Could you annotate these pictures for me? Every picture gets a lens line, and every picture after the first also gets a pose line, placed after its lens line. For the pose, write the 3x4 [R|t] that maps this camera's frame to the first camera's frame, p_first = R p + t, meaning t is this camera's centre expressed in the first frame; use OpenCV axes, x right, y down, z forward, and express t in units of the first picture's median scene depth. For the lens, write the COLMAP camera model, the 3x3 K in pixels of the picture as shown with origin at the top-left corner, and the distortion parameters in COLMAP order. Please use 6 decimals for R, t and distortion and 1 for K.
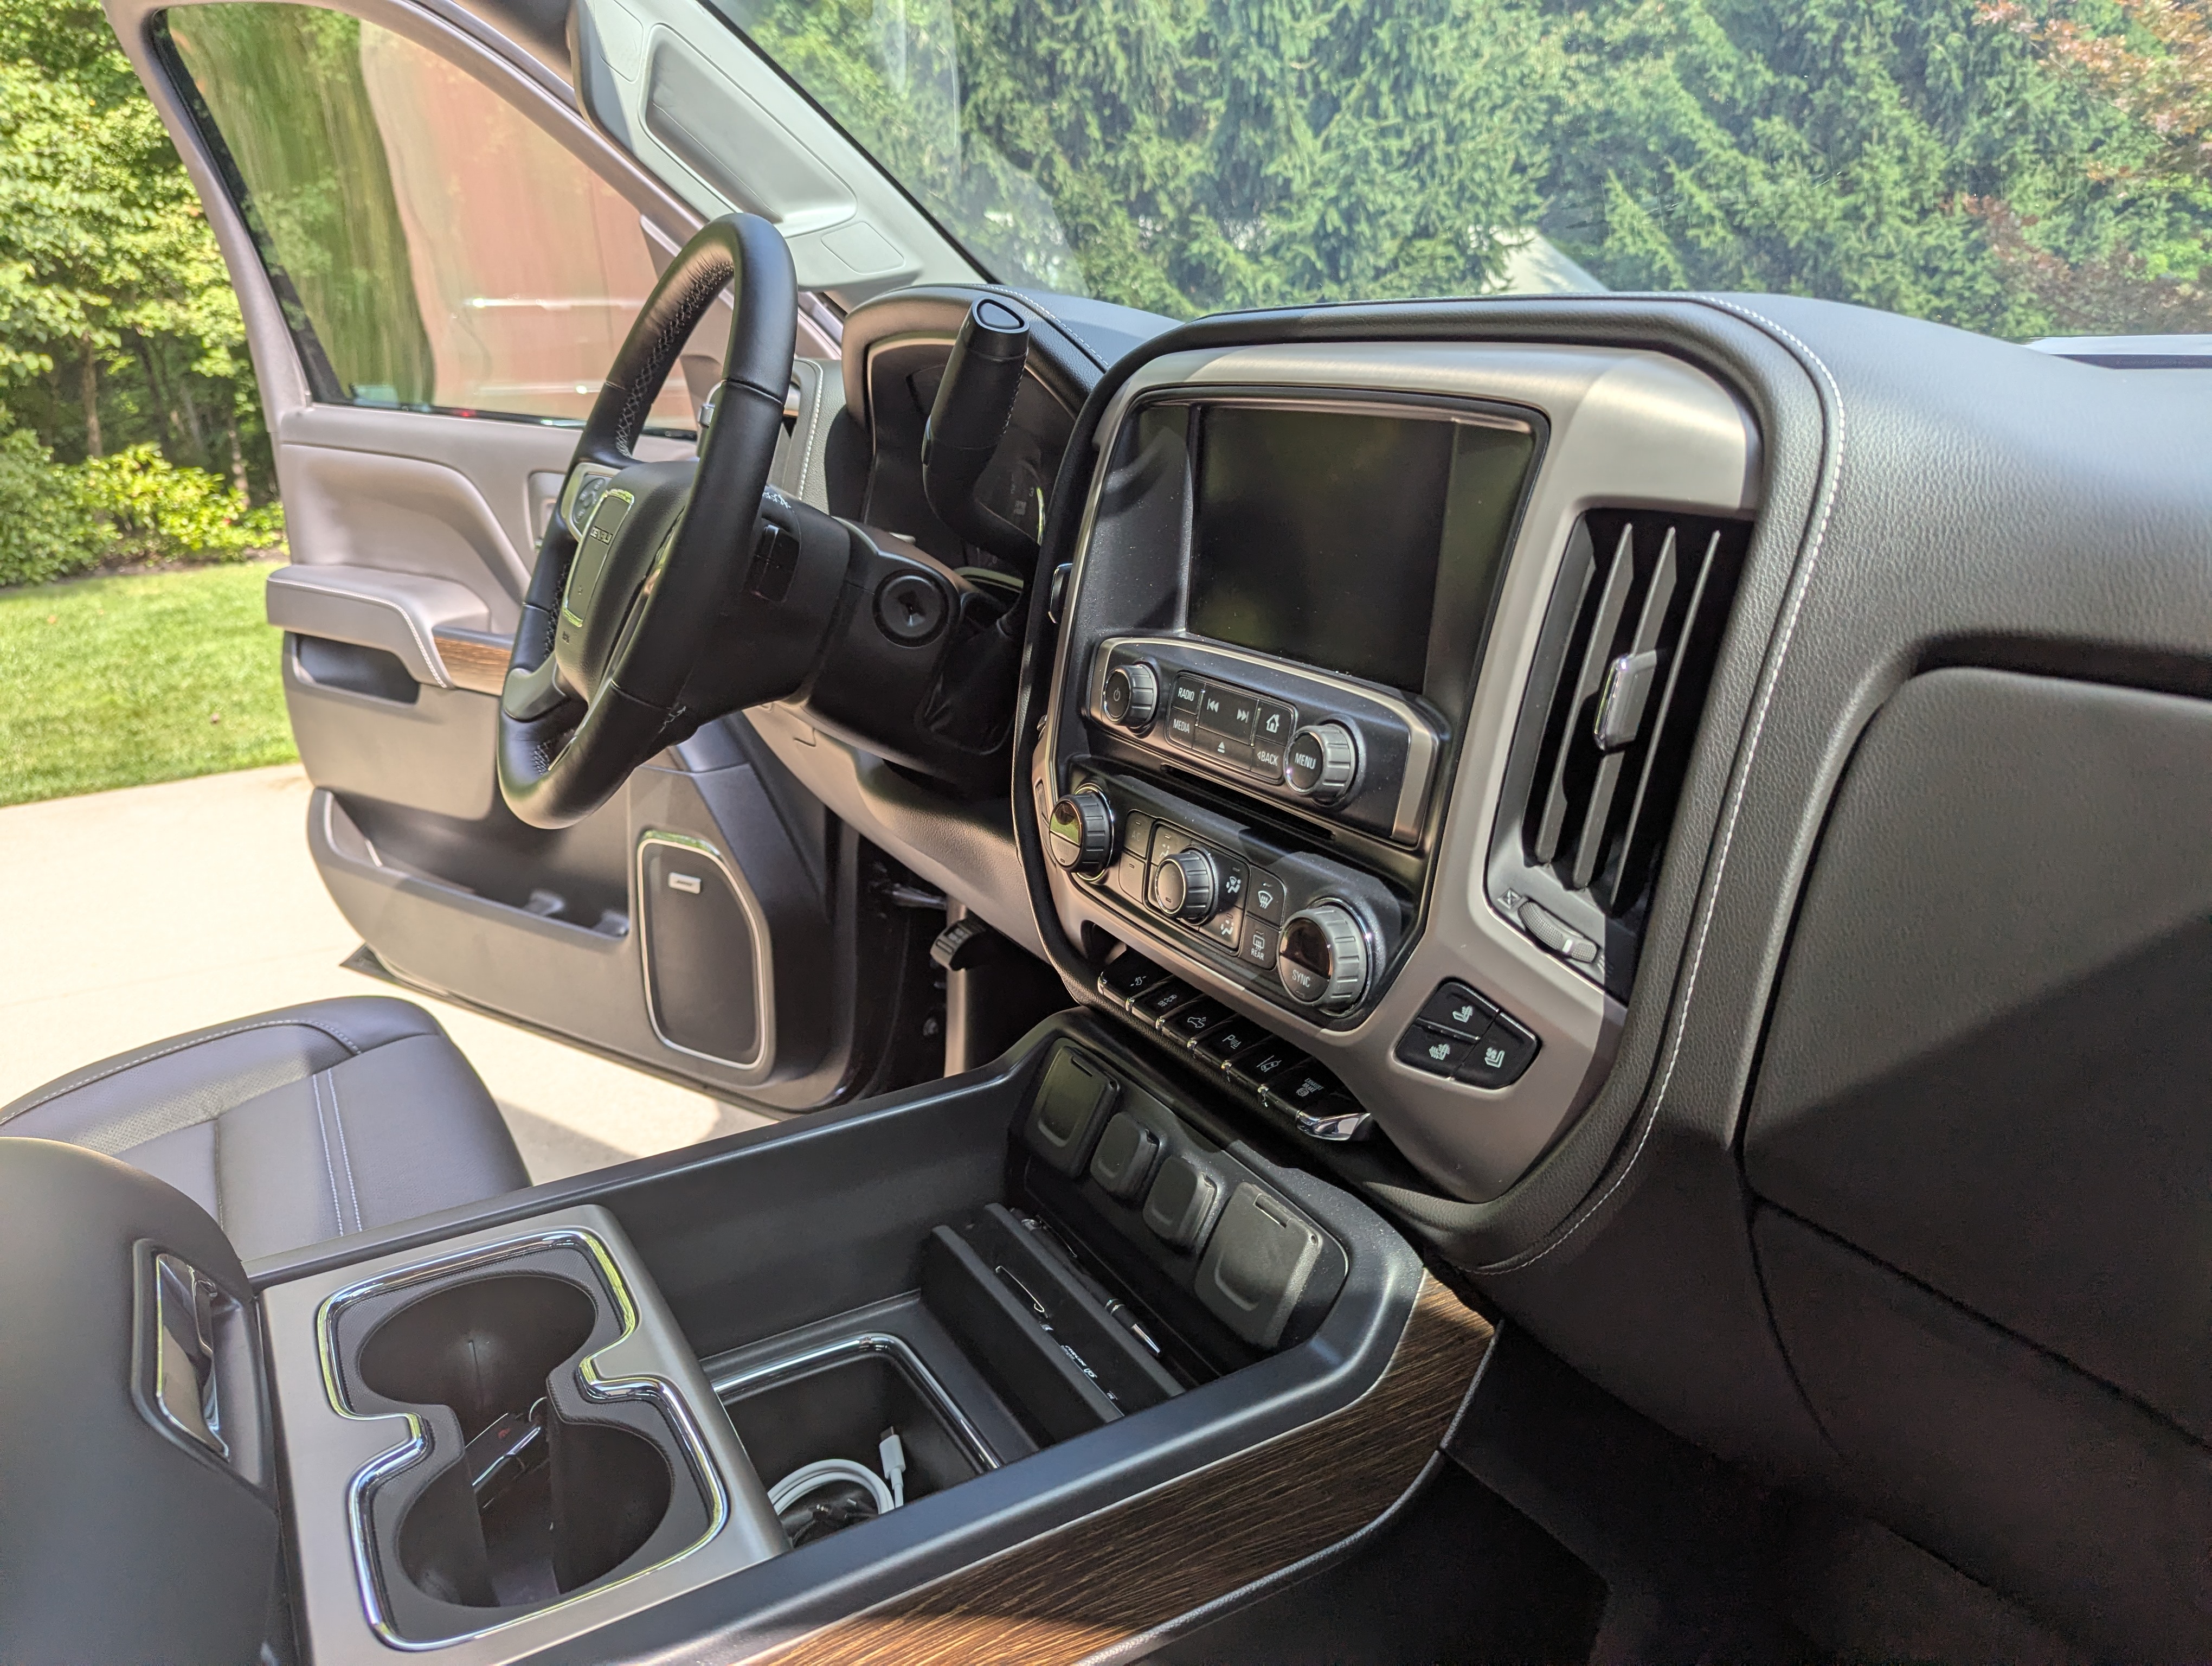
lens RADIAL K [[1542.6, 0, 1106.0], [0, 1542.6, 833.0], [0, 0, 1]] dist [0.091189, -0.123914]
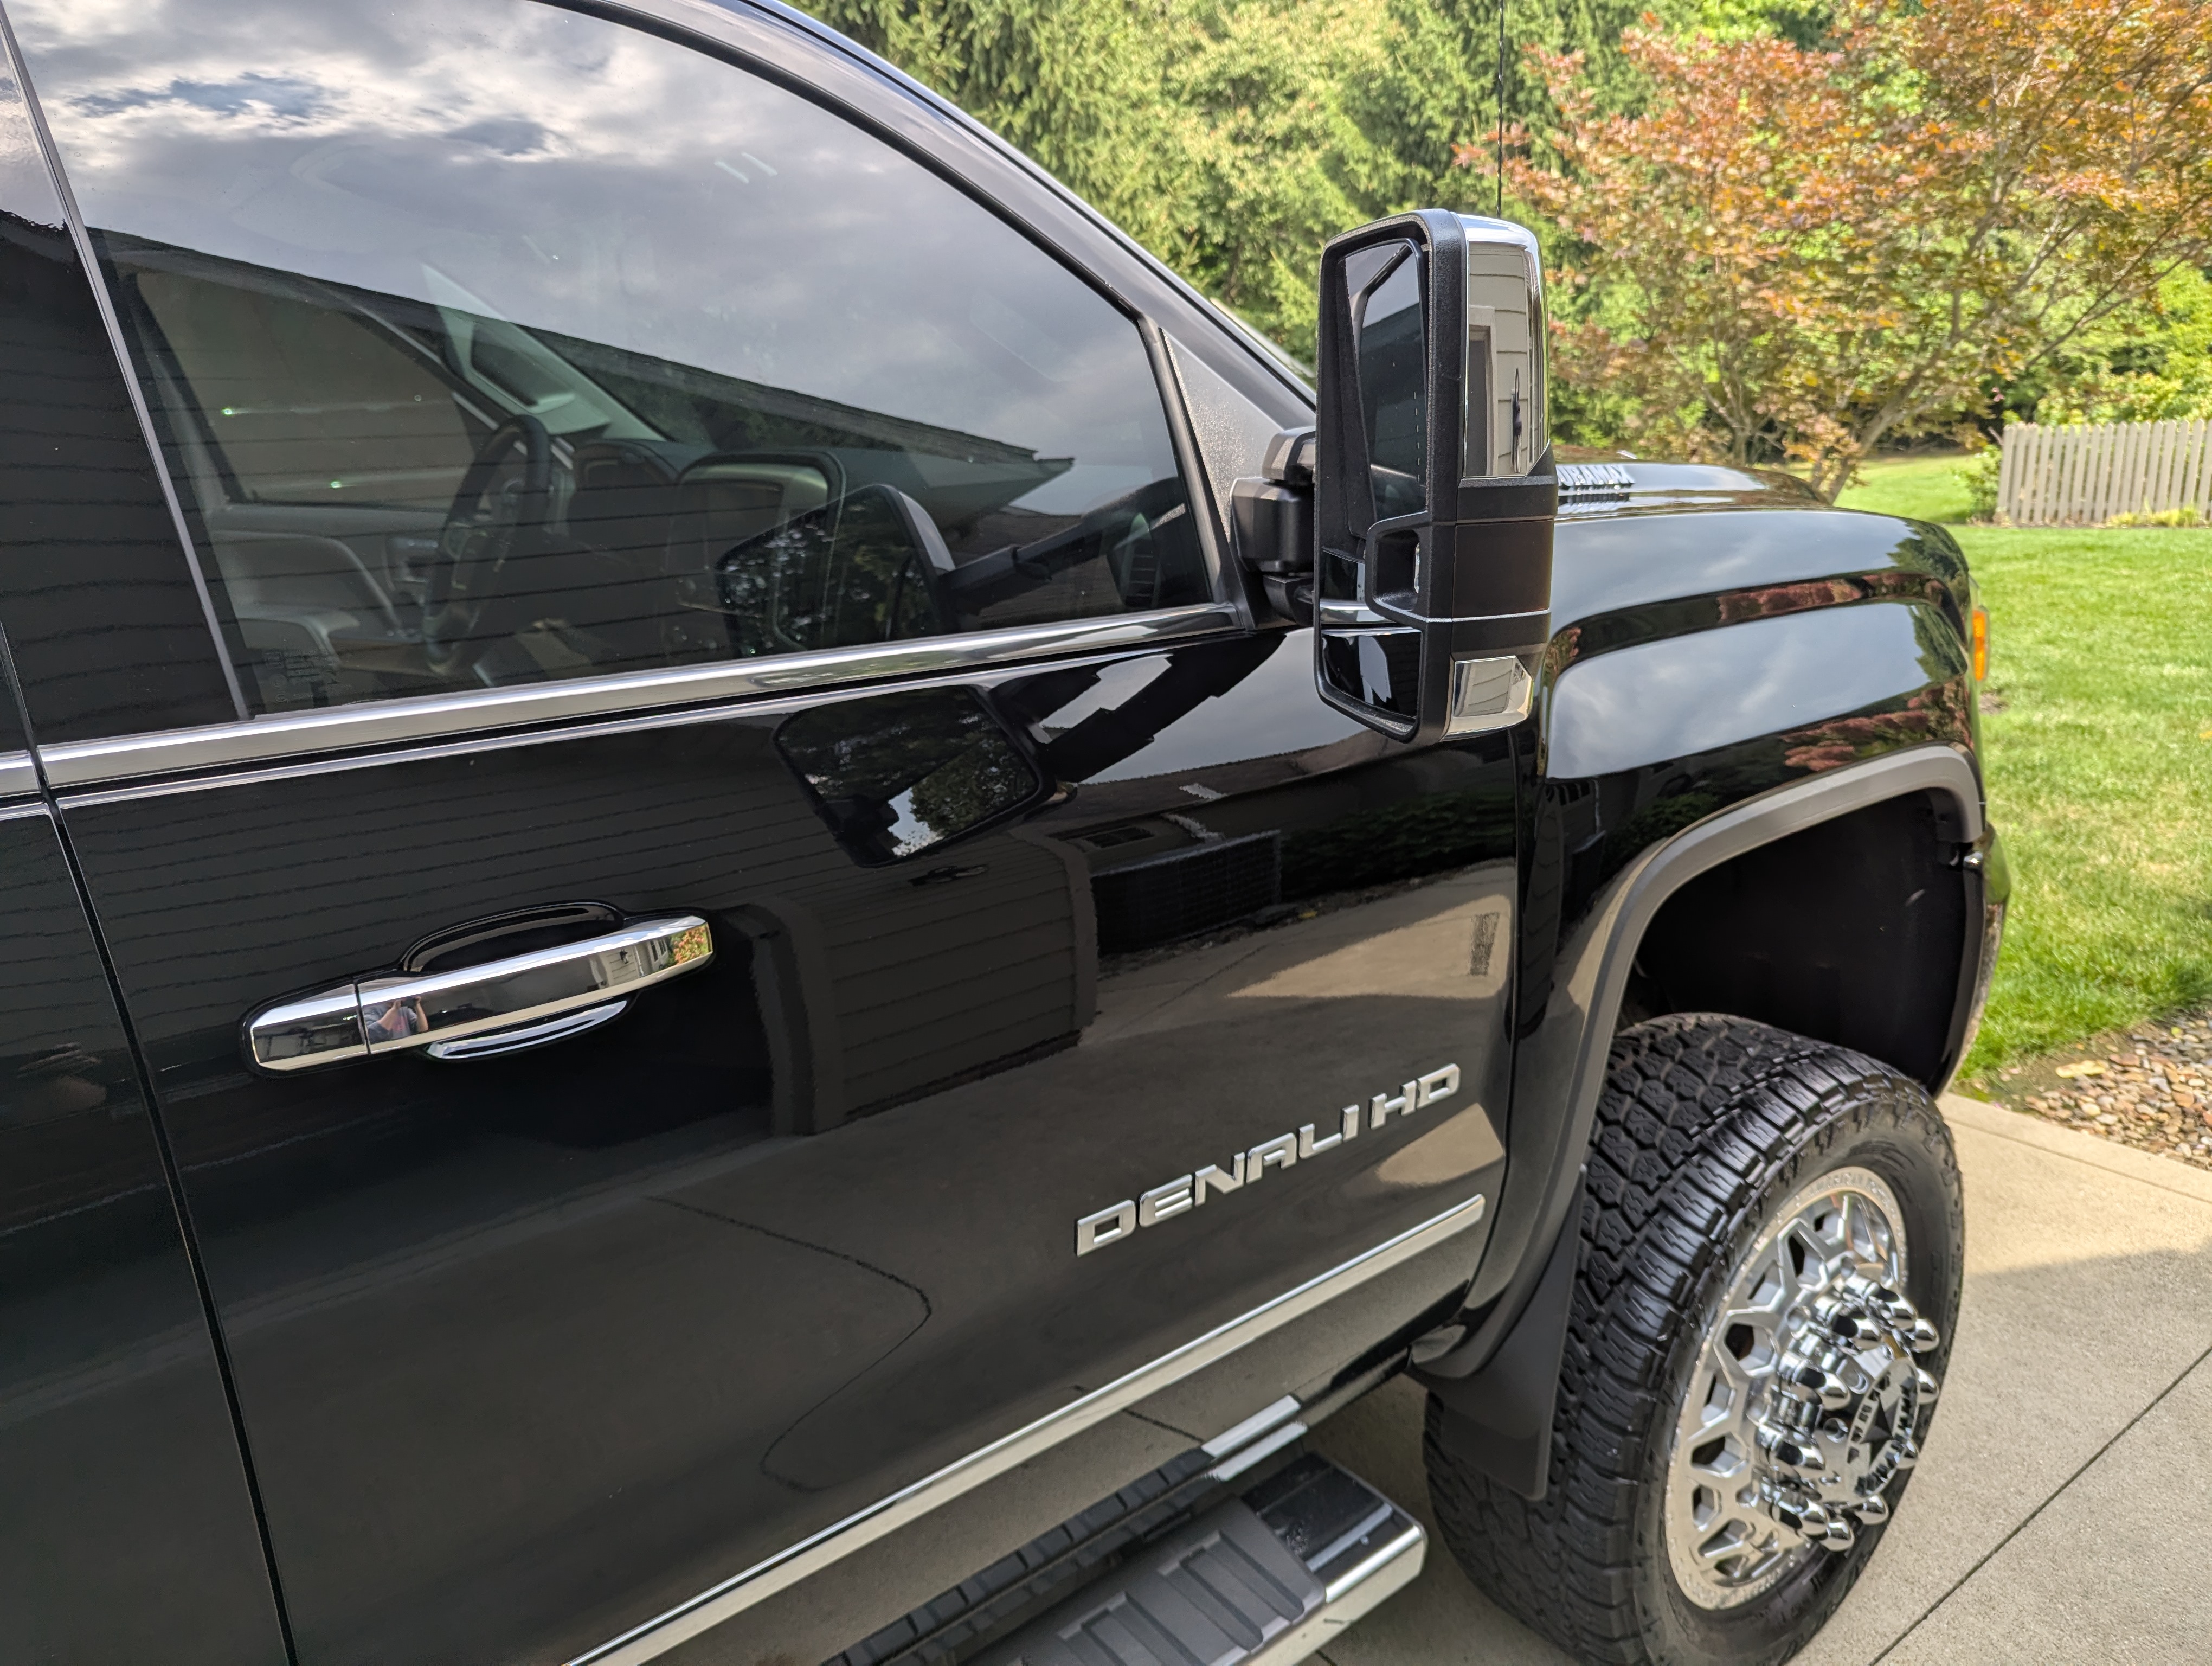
lens RADIAL K [[1532.0, 0, 1106.0], [0, 1532.0, 833.0], [0, 0, 1]] dist [0.002909, 0.005043]
pose [[0.986028, -0.073867, 0.149308, 0.009359], [0.078860, 0.996498, -0.027793, 0.014511], [-0.146732, 0.039179, 0.988400, -0.054340]]
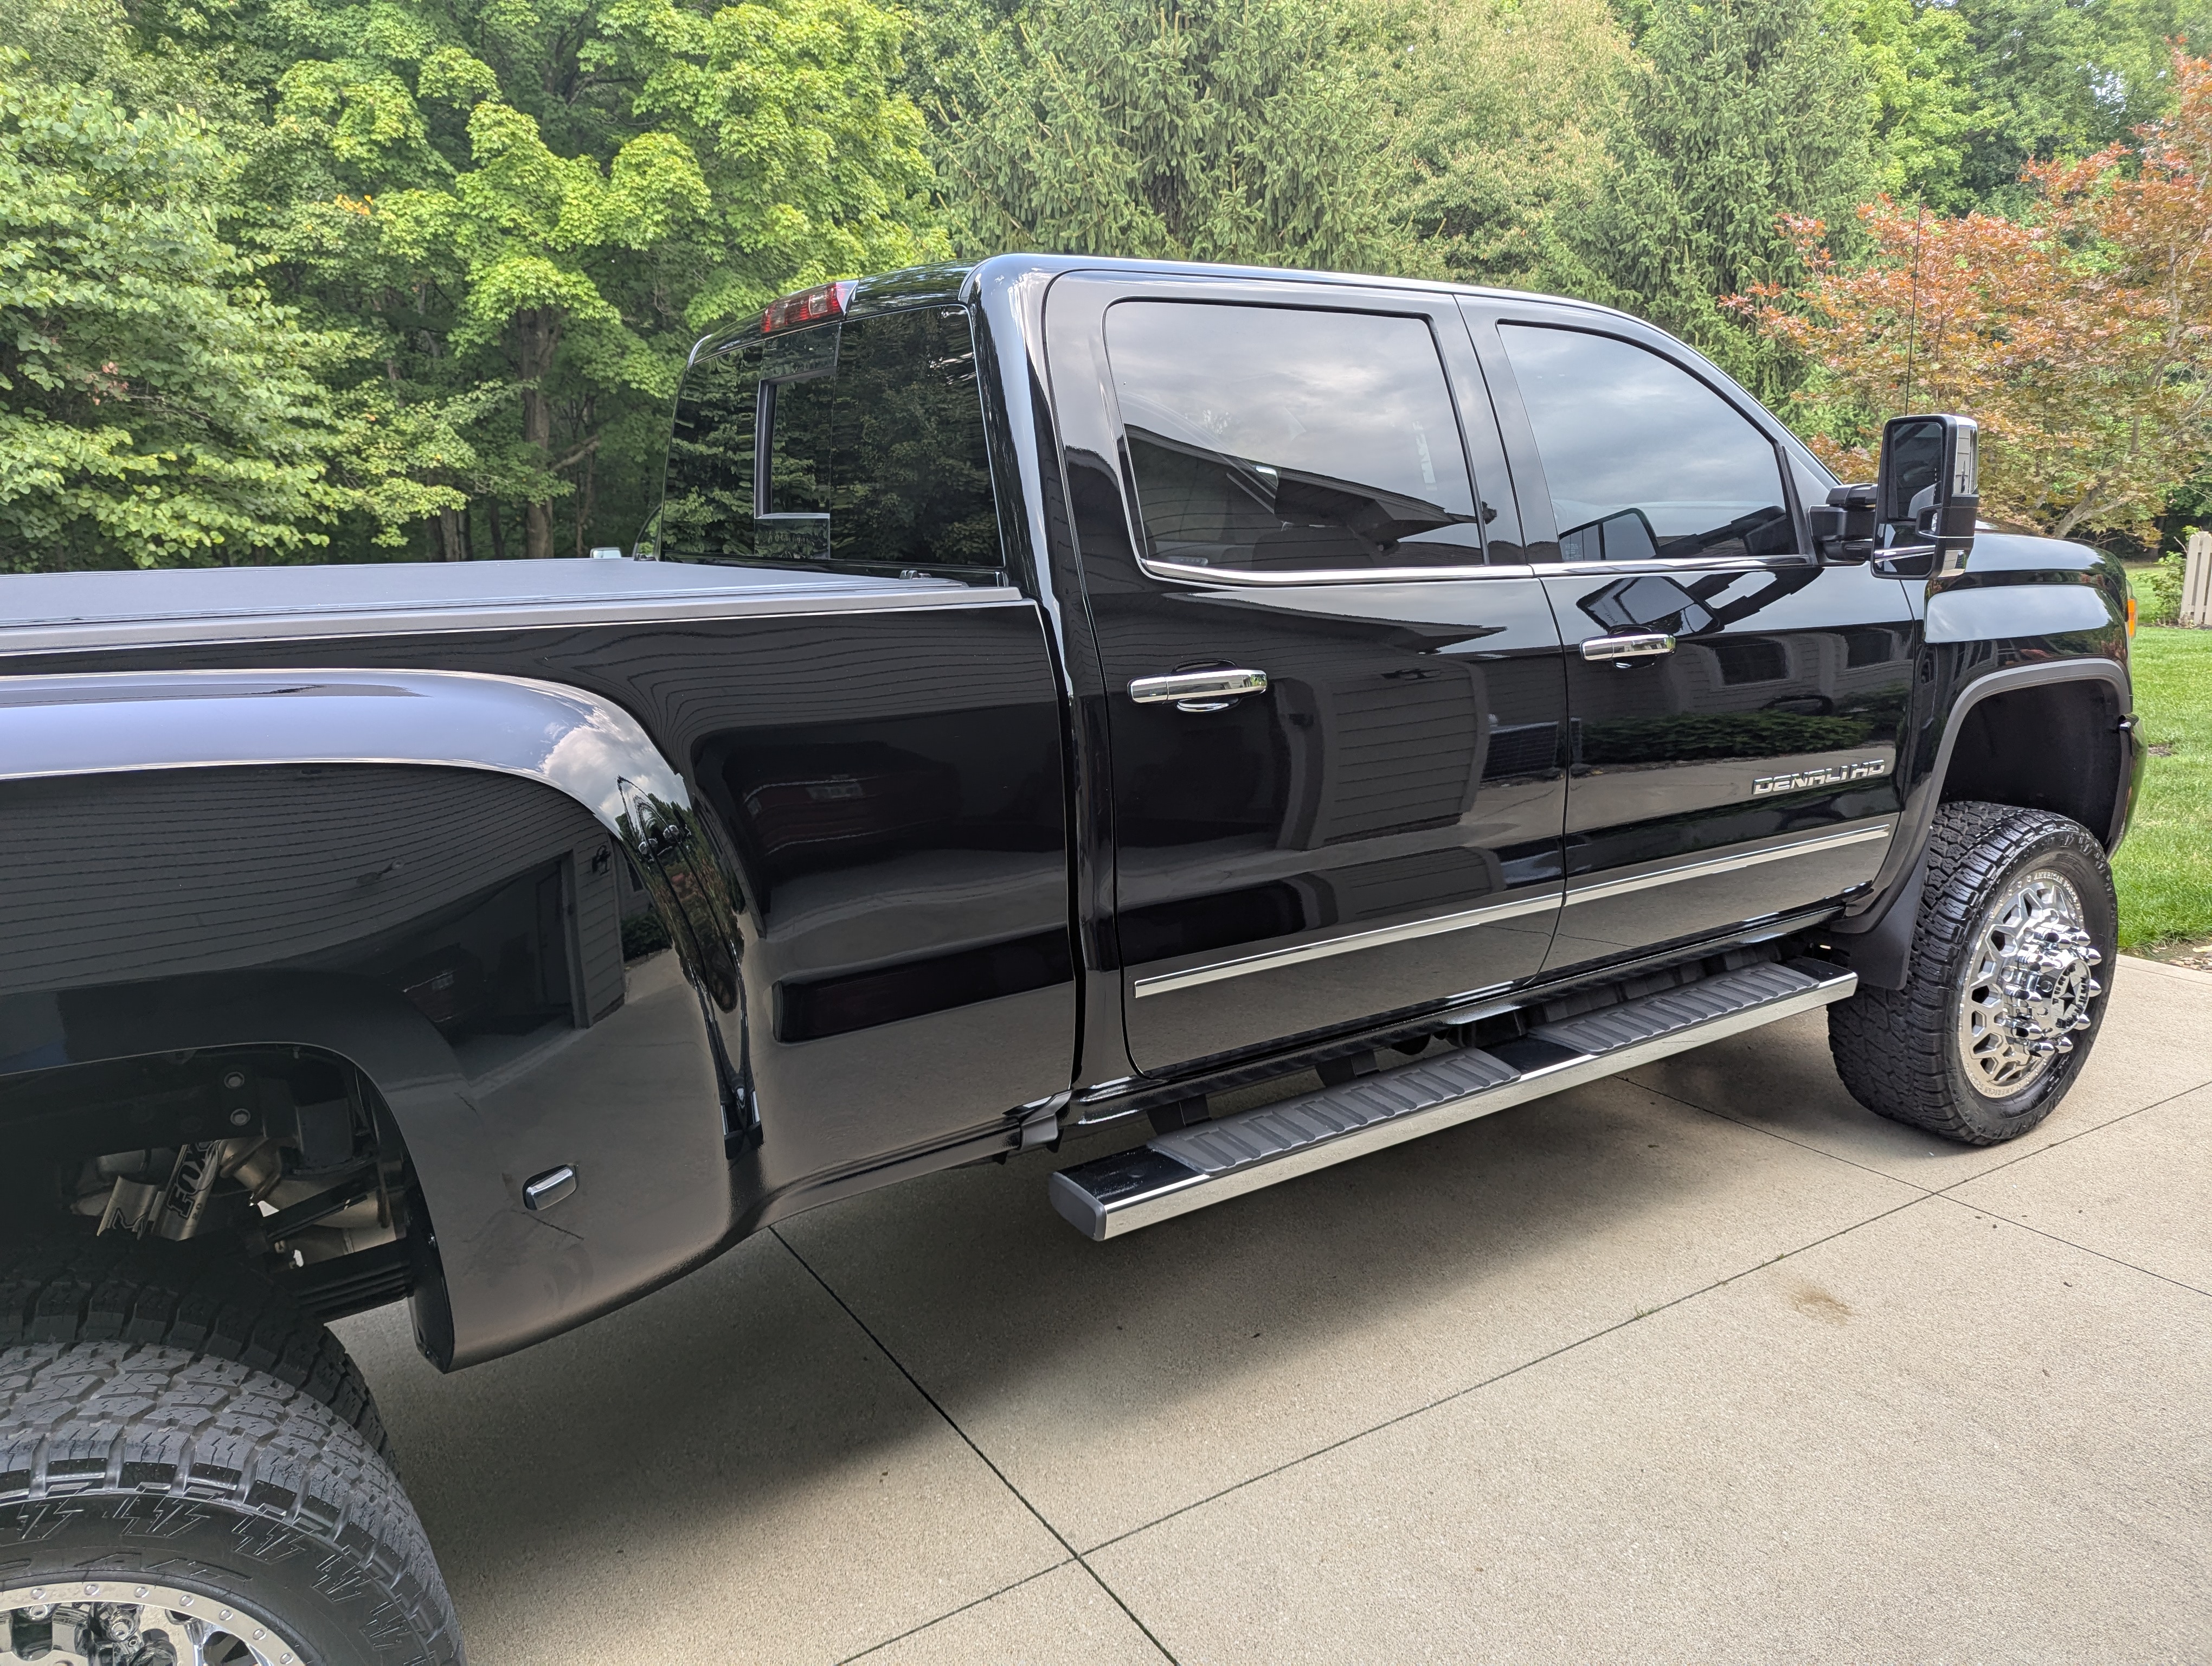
lens RADIAL K [[1483.3, 0, 1098.9], [0, 1483.3, 863.3], [0, 0, 1]] dist [0.004925, -0.032169]
pose [[0.998661, -0.028659, 0.043063, -0.053286], [0.031515, 0.997243, -0.067175, 0.042328], [-0.041019, 0.068442, 0.996811, -0.136582]]
